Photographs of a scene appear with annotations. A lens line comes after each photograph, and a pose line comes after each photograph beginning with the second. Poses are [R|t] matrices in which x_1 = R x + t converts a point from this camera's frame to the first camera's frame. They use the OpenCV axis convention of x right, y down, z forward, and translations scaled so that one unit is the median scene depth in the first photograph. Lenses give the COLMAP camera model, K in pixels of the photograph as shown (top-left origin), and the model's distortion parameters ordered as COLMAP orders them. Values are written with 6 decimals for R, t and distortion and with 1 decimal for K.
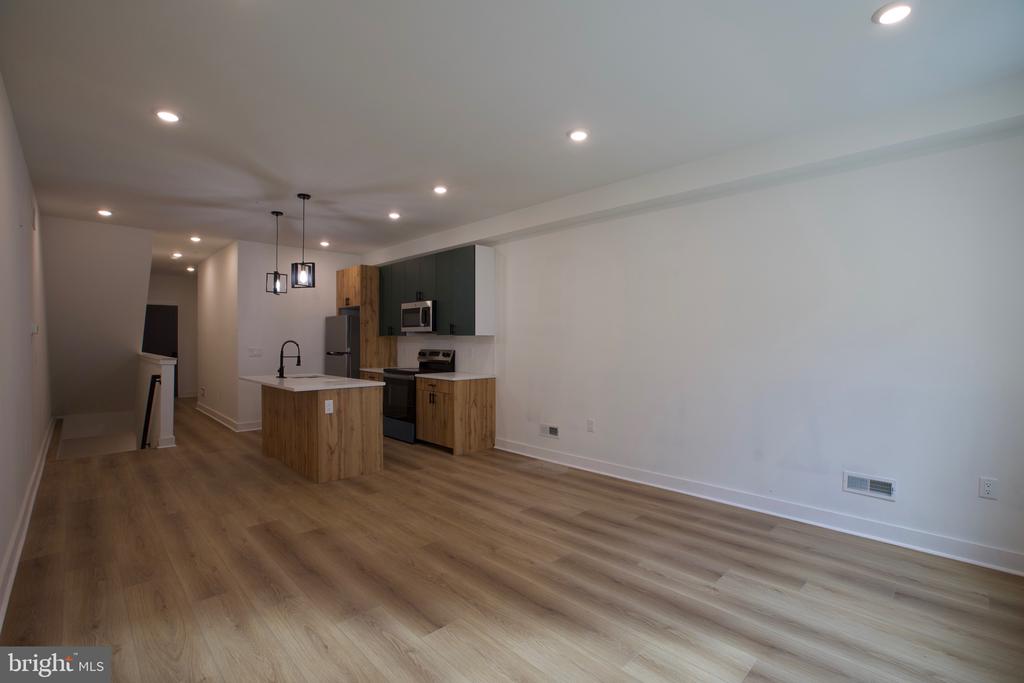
lens RADIAL K [[466.4, 0, 512.0], [0, 466.4, 341.5], [0, 0, 1]] dist [-0.047827, 0.014633]
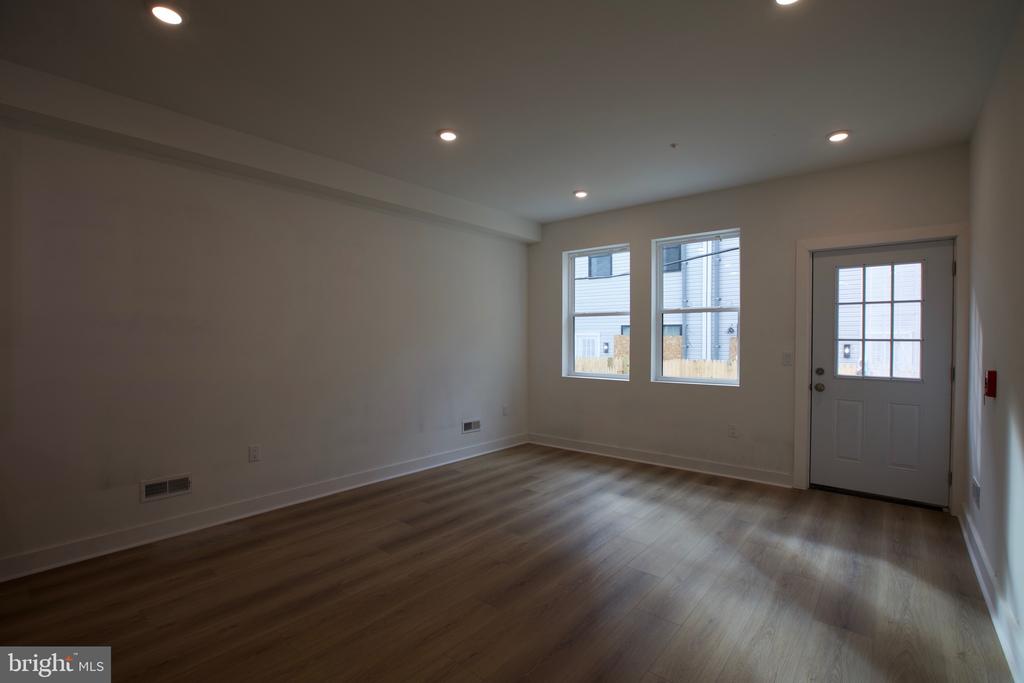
lens RADIAL K [[466.4, 0, 512.0], [0, 466.4, 341.5], [0, 0, 1]] dist [-0.047827, 0.014633]
pose [[-0.095582, -0.002145, 0.995419, -0.633732], [0.009817, 0.999947, 0.003097, 0.003361], [-0.995373, 0.010068, -0.095556, 0.696312]]
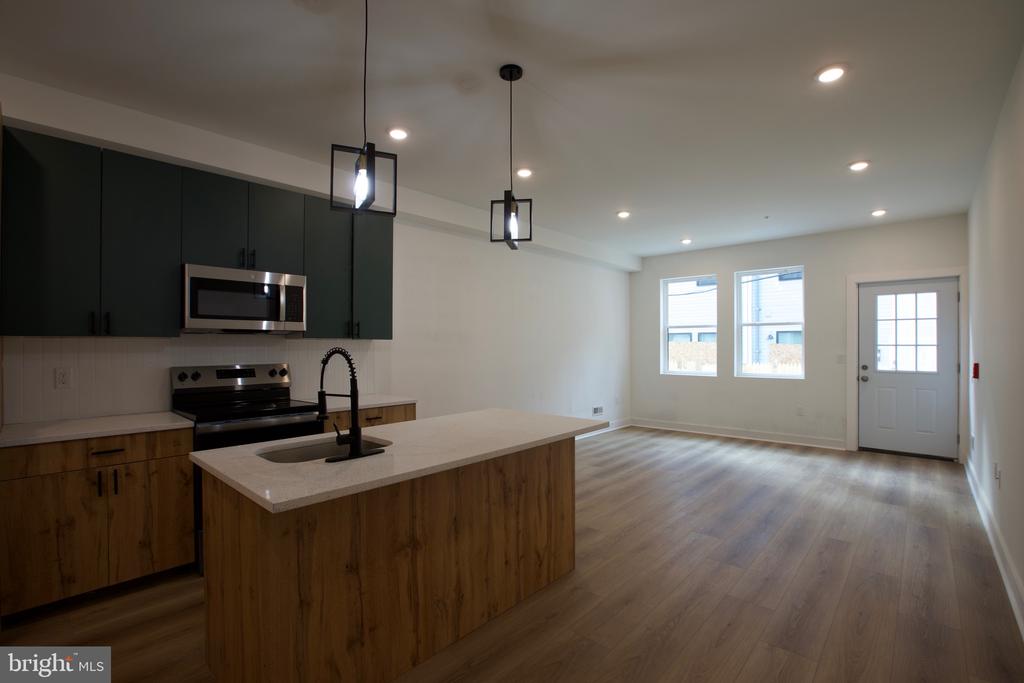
lens RADIAL K [[466.4, 0, 512.0], [0, 466.4, 341.5], [0, 0, 1]] dist [-0.047827, 0.014633]
pose [[-0.059470, 0.012890, 0.998147, -1.007207], [0.012601, 0.999847, -0.012161, 0.001277], [-0.998151, 0.011855, -0.059624, 1.065589]]
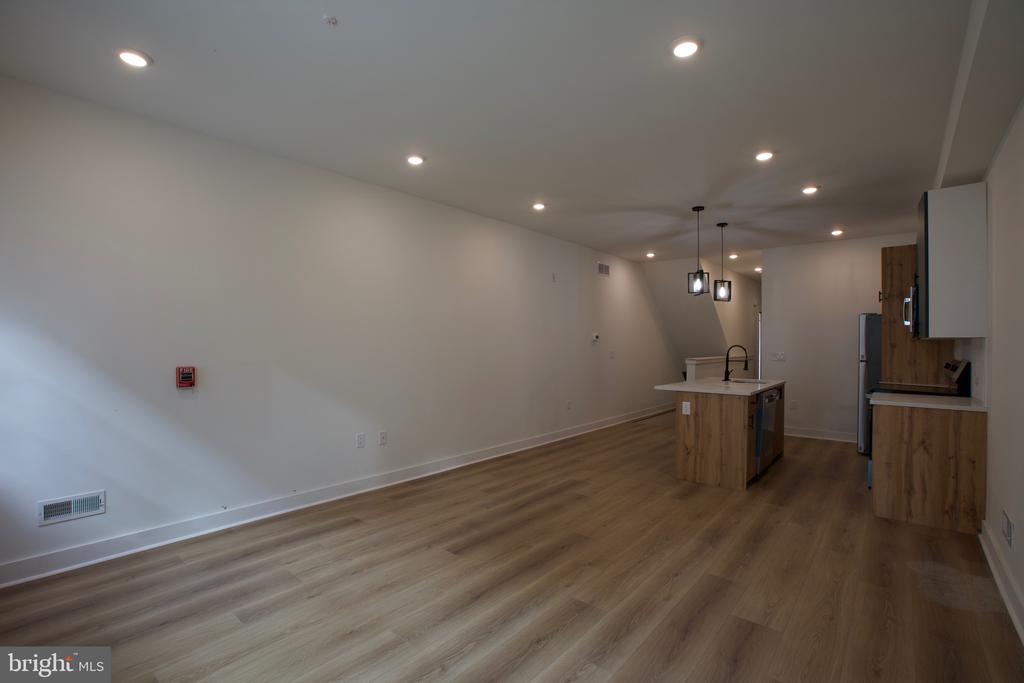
lens RADIAL K [[466.4, 0, 512.0], [0, 466.4, 341.5], [0, 0, 1]] dist [-0.047827, 0.014633]
pose [[0.090645, -0.006576, -0.995862, 0.584263], [-0.007804, 0.999943, -0.007313, 0.001852], [0.995853, 0.008435, 0.090589, 0.497481]]
